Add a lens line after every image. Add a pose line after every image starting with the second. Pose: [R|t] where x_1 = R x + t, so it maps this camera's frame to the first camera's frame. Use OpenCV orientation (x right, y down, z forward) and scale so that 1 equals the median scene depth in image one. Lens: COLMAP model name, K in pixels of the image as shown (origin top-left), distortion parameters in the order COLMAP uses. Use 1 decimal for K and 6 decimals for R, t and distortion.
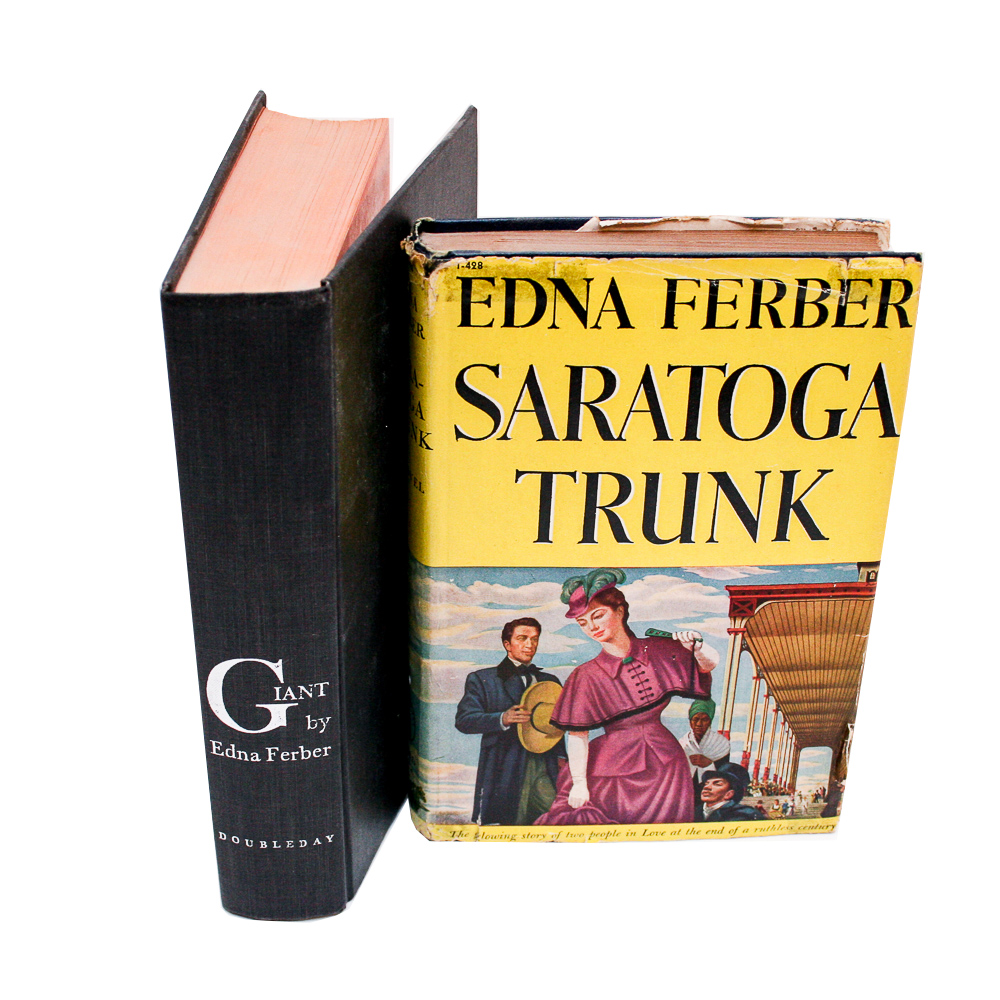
lens RADIAL K [[1742.3, 0, 505.0], [0, 1742.3, 502.9], [0, 0, 1]] dist [-0.127956, 0.000000]
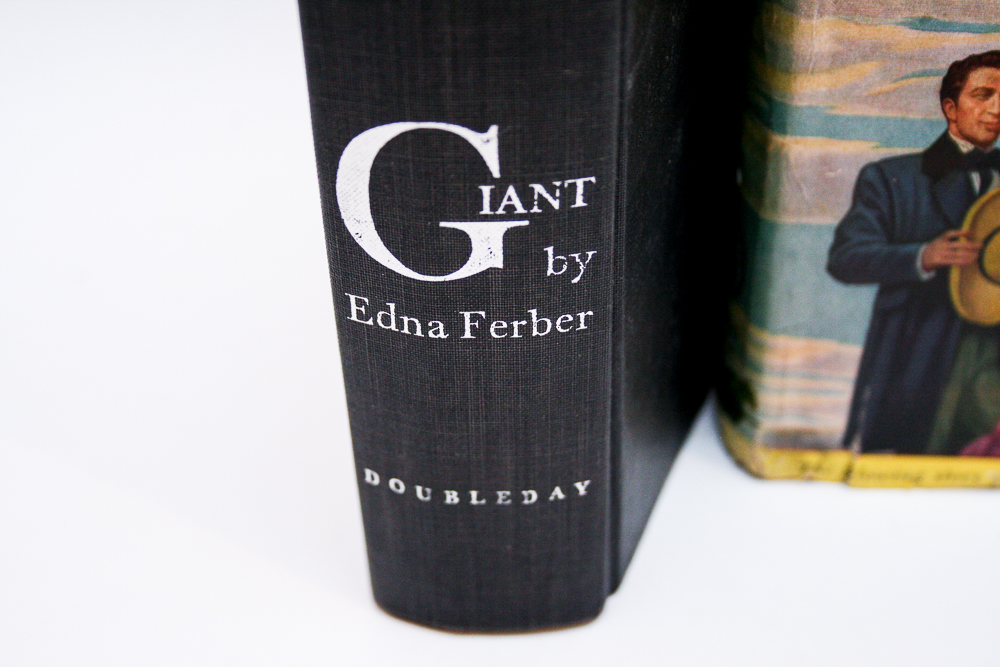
lens RADIAL K [[2067.8, 0, 499.5], [0, 2067.8, 335.3], [0, 0, 1]] dist [0.004149, 0.000000]
pose [[0.993888, 0.026056, -0.107270, -0.061315], [-0.007037, 0.984723, 0.173986, 0.044828], [0.110165, -0.172168, 0.978888, 0.412137]]
